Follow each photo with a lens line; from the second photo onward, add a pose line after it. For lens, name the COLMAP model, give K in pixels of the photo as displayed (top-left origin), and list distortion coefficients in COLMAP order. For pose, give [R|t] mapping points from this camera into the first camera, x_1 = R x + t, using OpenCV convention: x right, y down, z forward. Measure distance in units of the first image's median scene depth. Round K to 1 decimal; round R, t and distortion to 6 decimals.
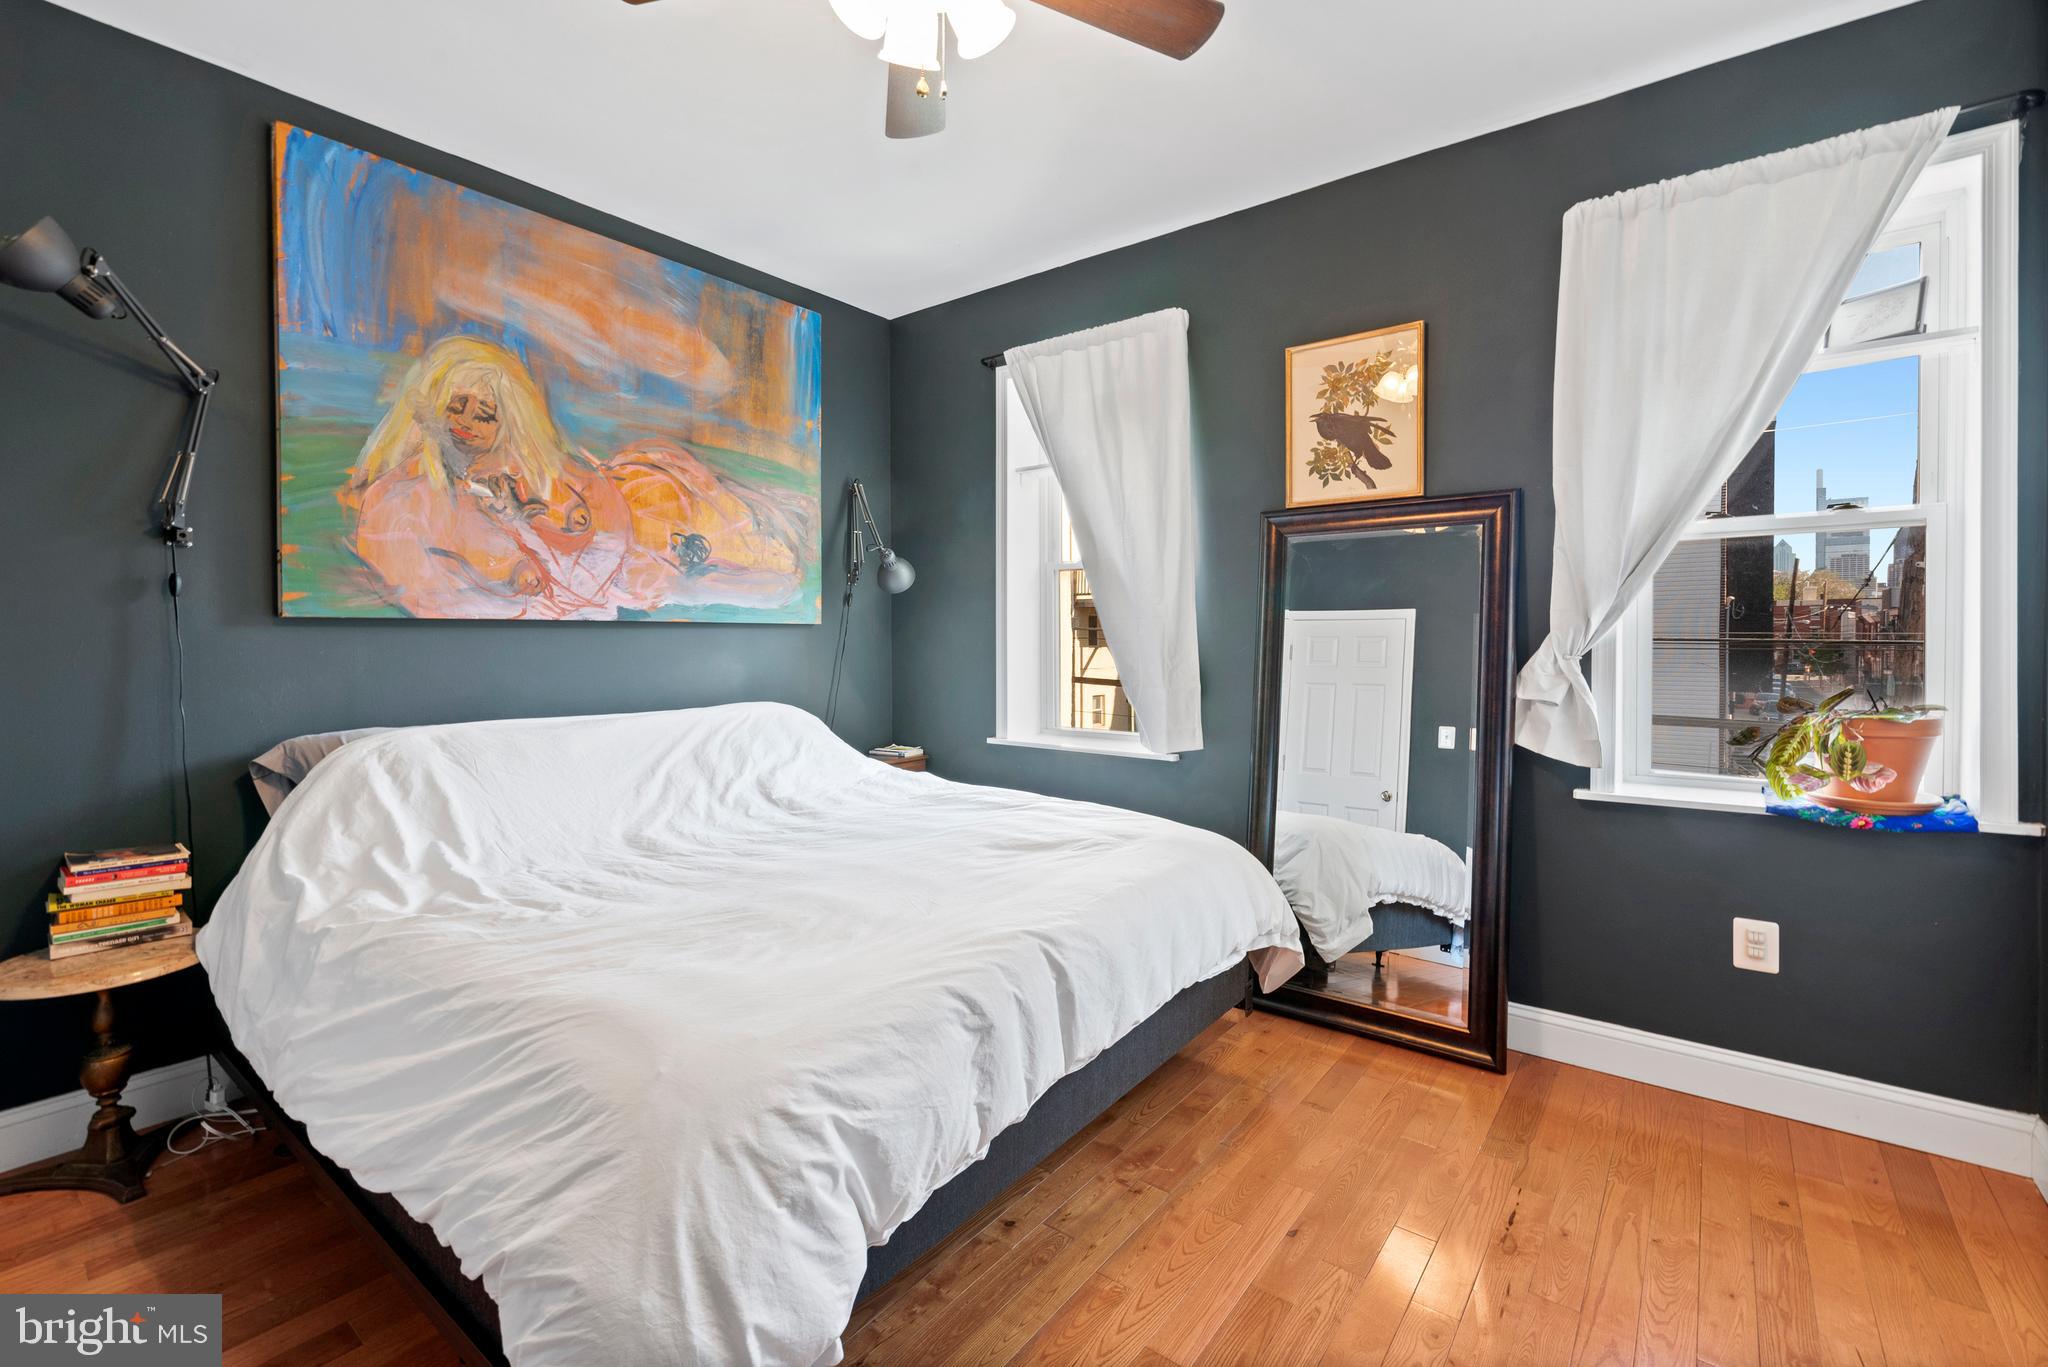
lens RADIAL K [[895.4, 0, 1019.9], [0, 895.4, 630.3], [0, 0, 1]] dist [0.000531, -0.003766]
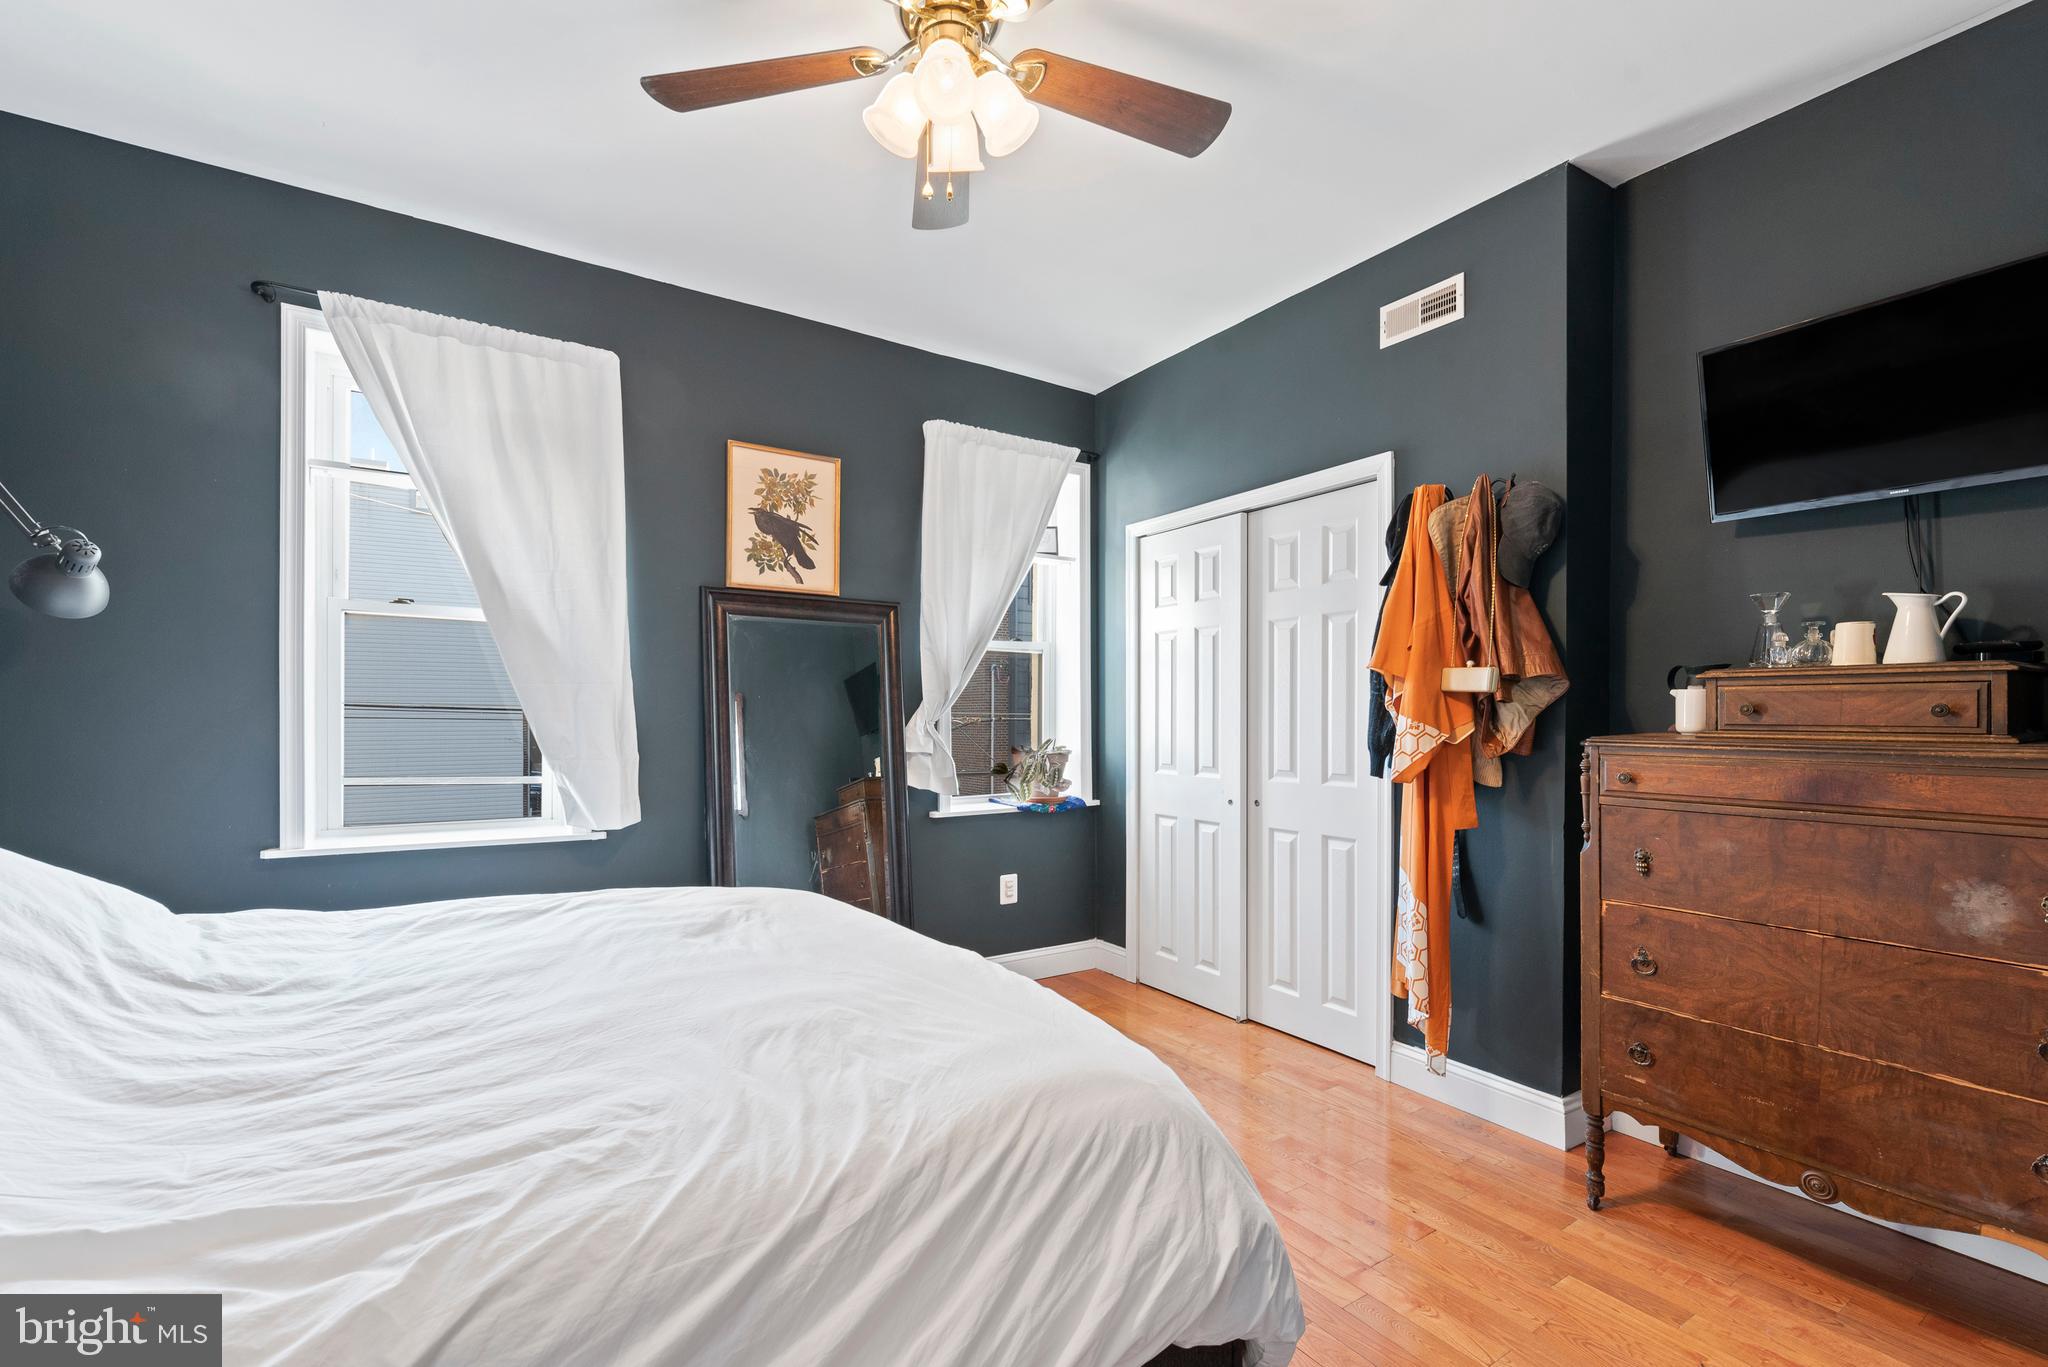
lens RADIAL K [[903.4, 0, 1012.8], [0, 903.4, 686.1], [0, 0, 1]] dist [0.001390, -0.000374]
pose [[0.322678, 0.037202, 0.945778, -0.650929], [-0.015122, 0.999302, -0.034148, 0.016350], [-0.946388, -0.003284, 0.323015, 0.337355]]
